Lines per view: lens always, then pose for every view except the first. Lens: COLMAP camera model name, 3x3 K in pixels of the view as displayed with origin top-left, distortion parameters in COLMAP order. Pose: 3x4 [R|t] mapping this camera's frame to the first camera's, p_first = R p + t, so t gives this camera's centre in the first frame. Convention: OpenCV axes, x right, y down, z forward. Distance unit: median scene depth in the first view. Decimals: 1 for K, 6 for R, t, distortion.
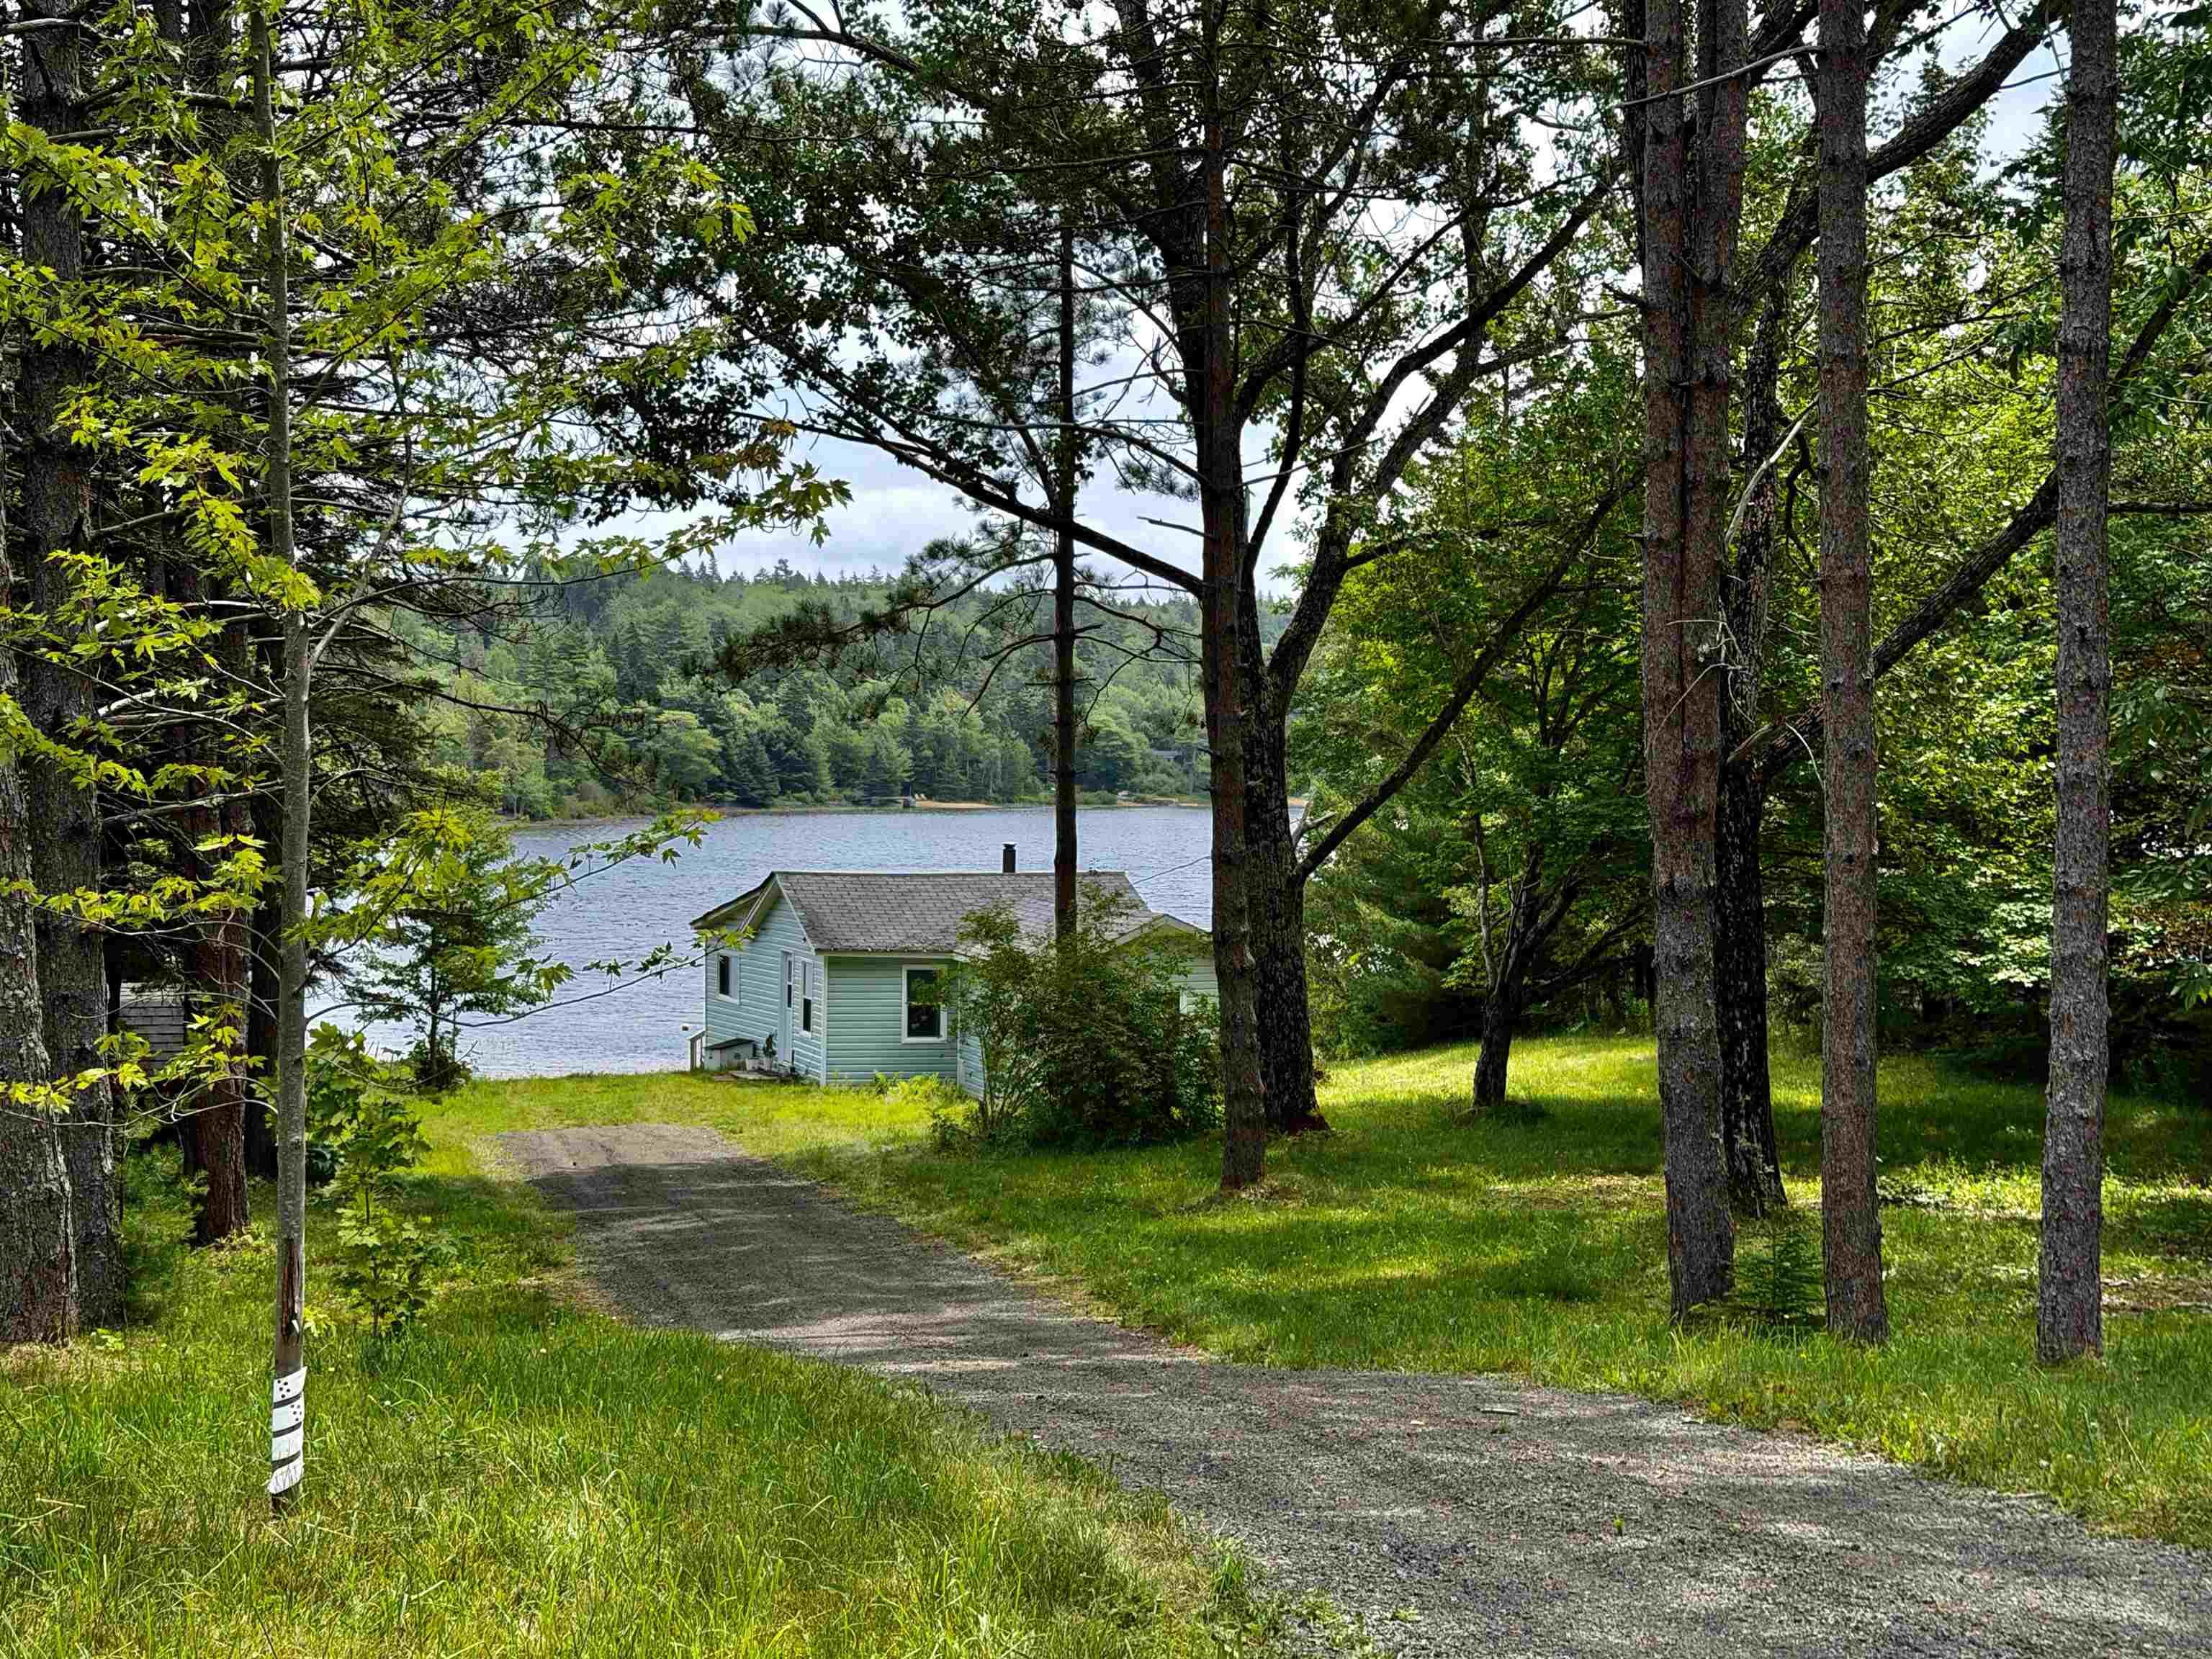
lens RADIAL K [[3124.7, 0, 1107.0], [0, 3124.7, 849.0], [0, 0, 1]] dist [0.120764, 0.000000]
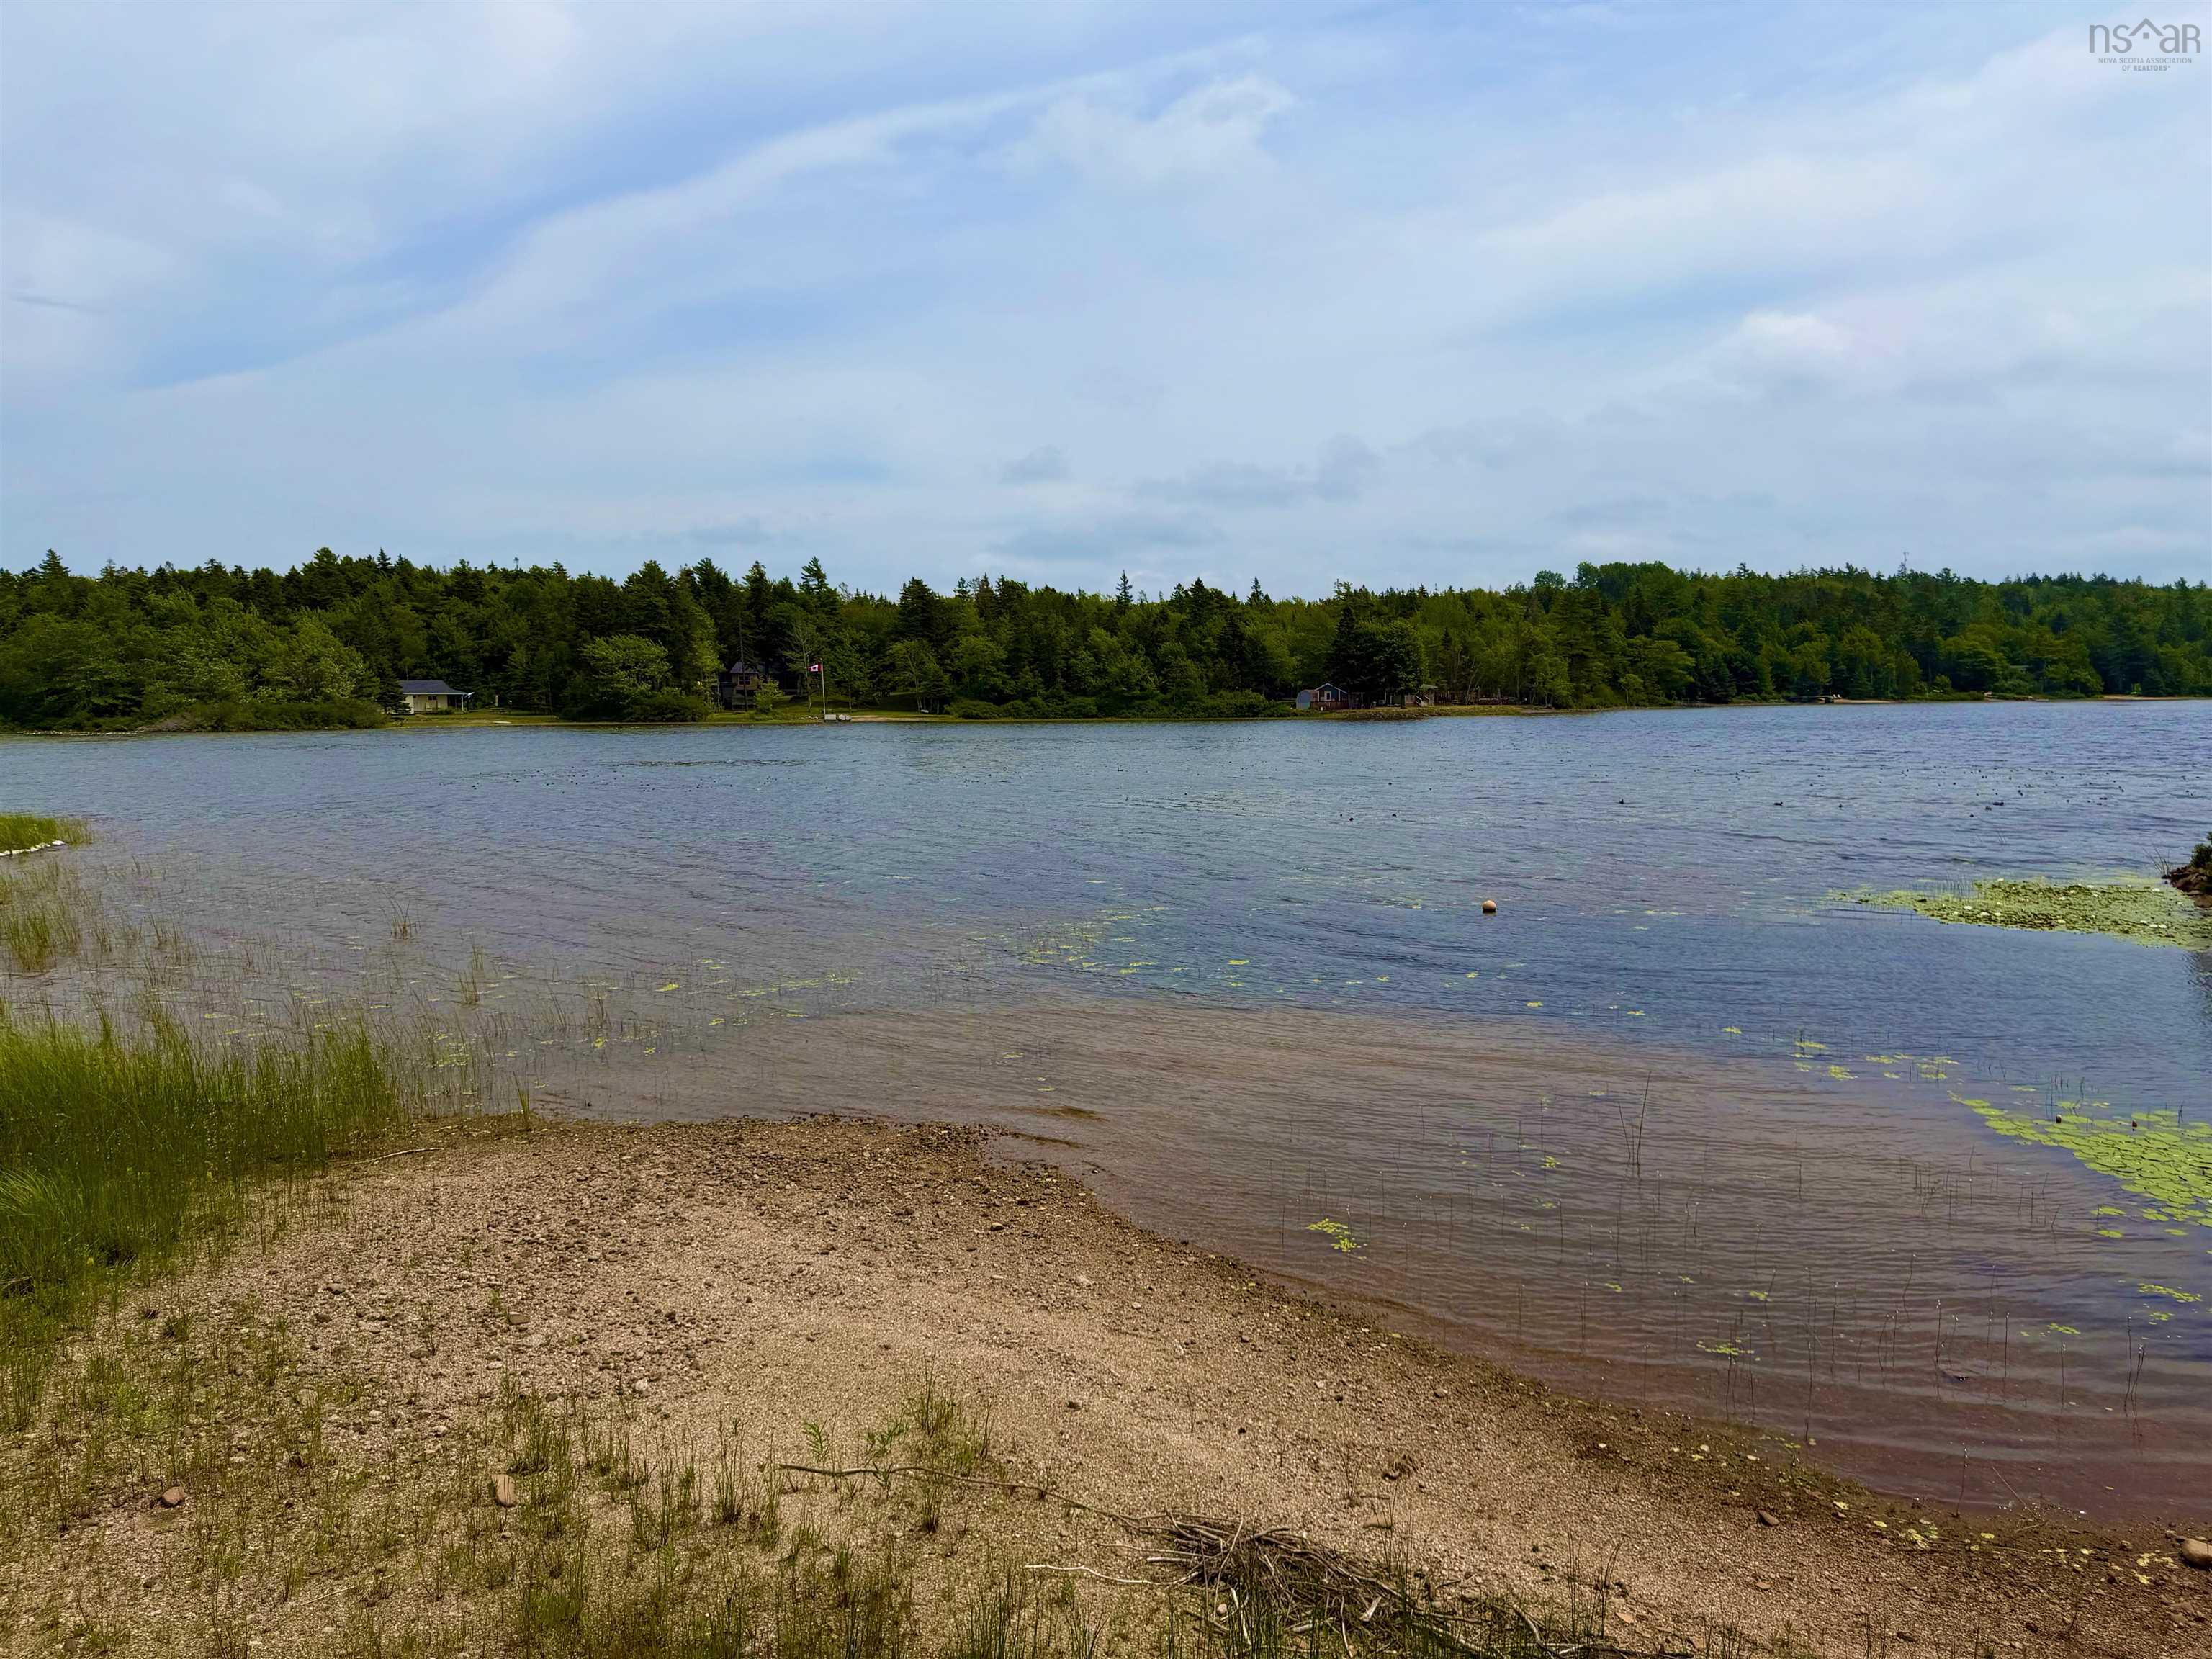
lens RADIAL K [[1597.1, 0, 1109.3], [0, 1597.1, 834.1], [0, 0, 1]] dist [-0.011311, -0.003762]
pose [[0.885174, 0.013921, -0.465052, -0.117854], [0.010642, 0.998685, 0.050151, 0.066429], [0.465138, -0.049342, 0.883862, 1.512745]]
